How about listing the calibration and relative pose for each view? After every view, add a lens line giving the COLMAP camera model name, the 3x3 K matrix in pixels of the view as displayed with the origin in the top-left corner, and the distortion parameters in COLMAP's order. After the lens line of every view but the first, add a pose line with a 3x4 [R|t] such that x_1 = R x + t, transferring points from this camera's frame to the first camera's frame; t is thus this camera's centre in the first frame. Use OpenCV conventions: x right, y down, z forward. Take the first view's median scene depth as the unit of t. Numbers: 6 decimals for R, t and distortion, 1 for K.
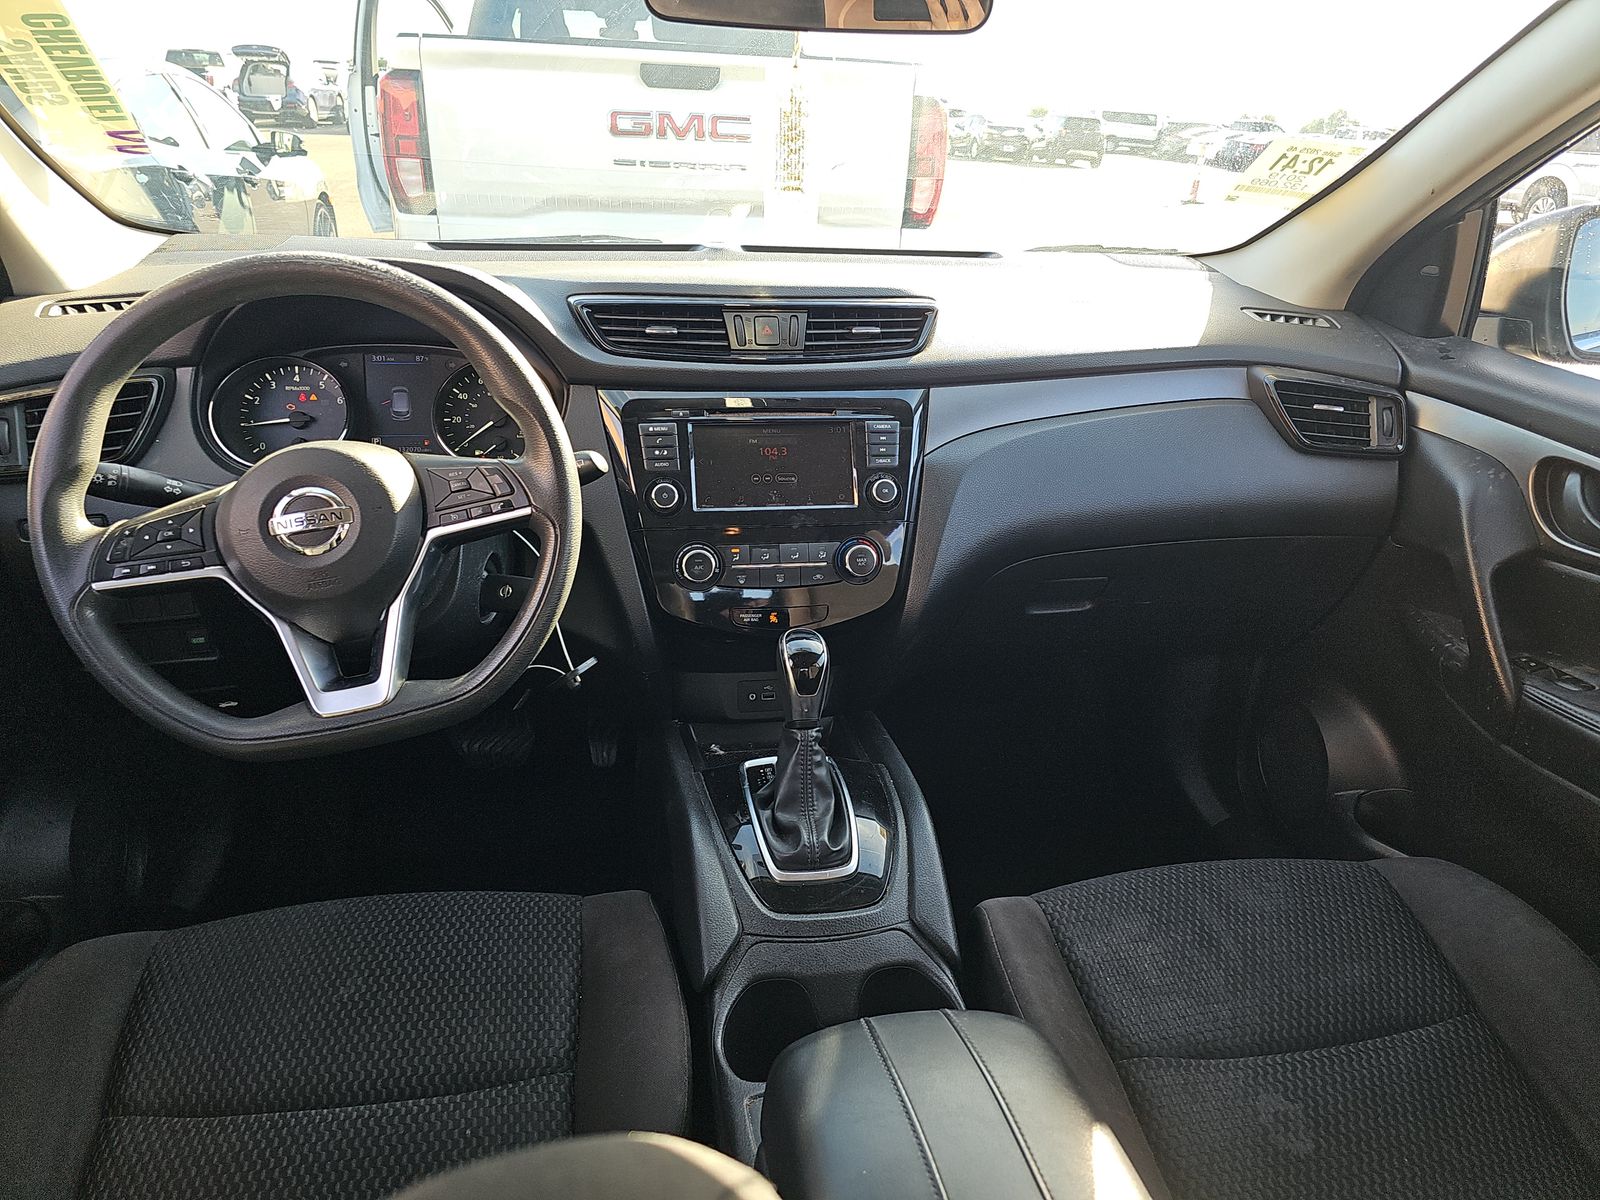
lens RADIAL K [[1039.0, 0, 814.0], [0, 1039.0, 615.7], [0, 0, 1]] dist [0.027304, -0.015613]
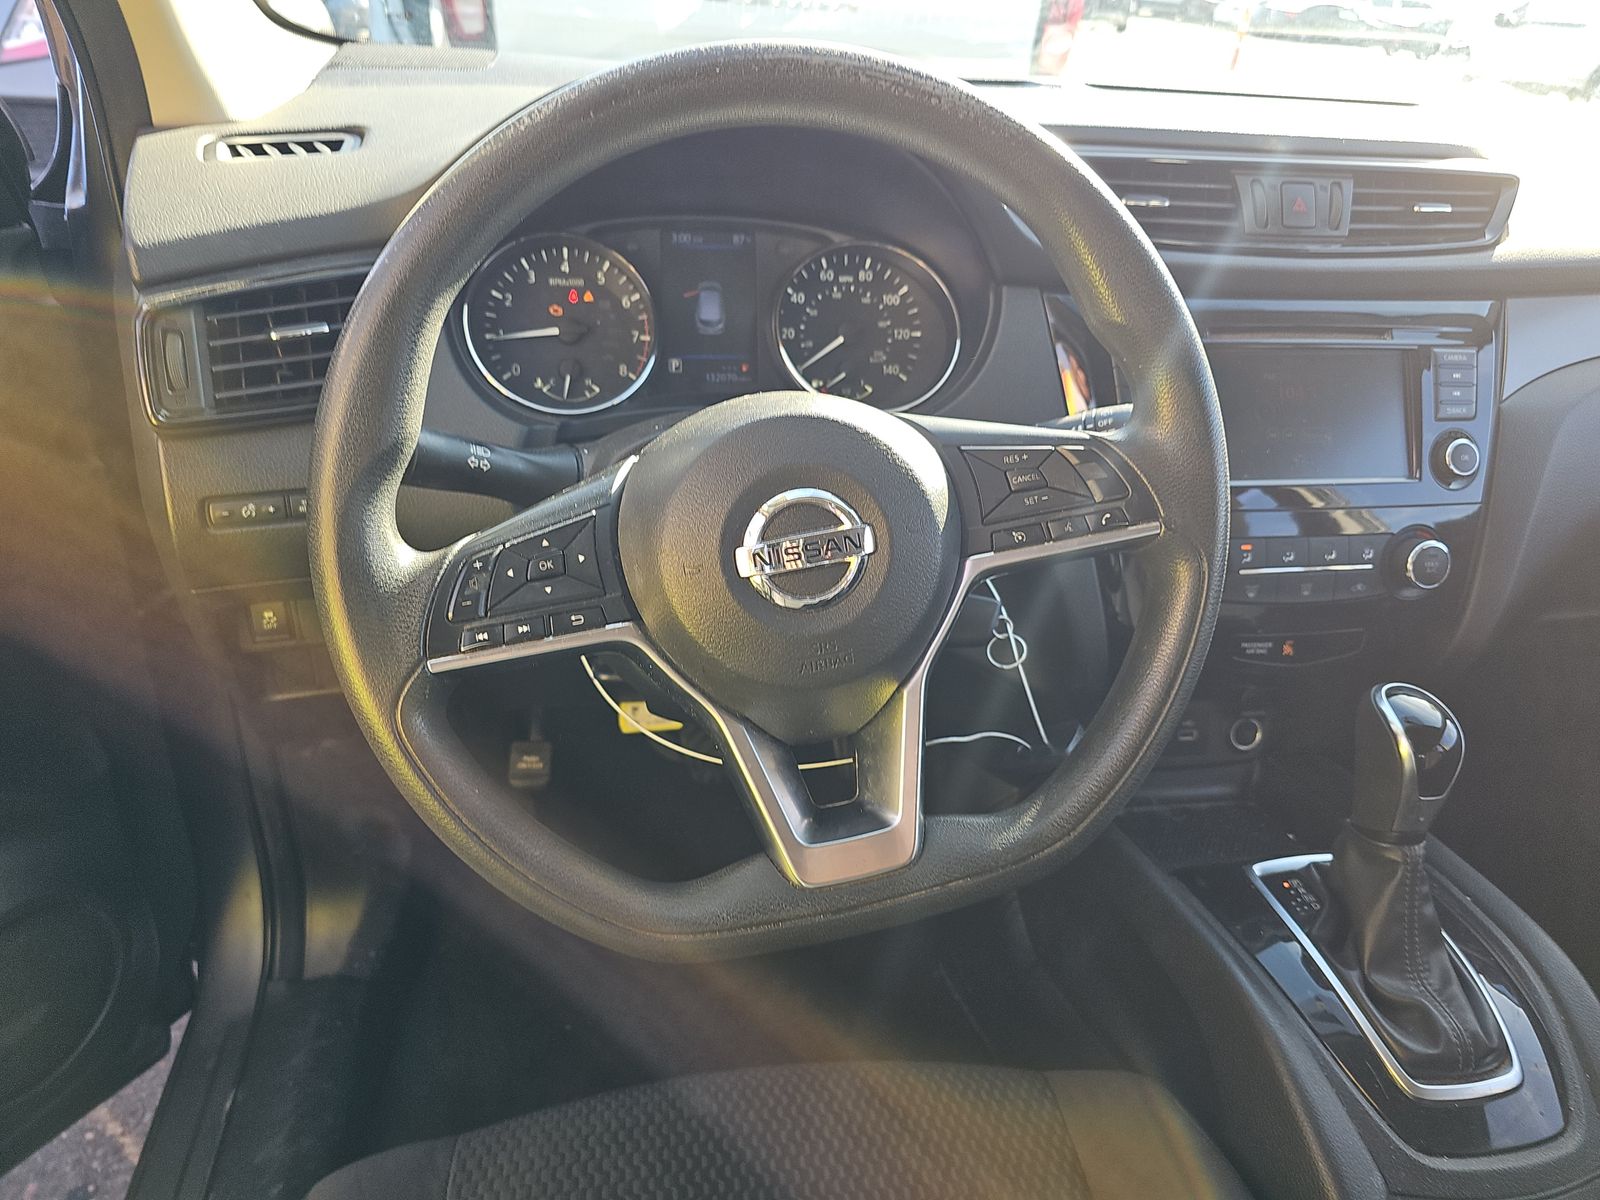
lens RADIAL K [[1039.0, 0, 787.1], [0, 1039.0, 592.4], [0, 0, 1]] dist [0.027304, -0.015613]
pose [[0.999725, 0.023426, -0.000828, -0.371832], [-0.023256, 0.995664, 0.090074, -0.089279], [0.002934, -0.090030, 0.995935, 0.341907]]
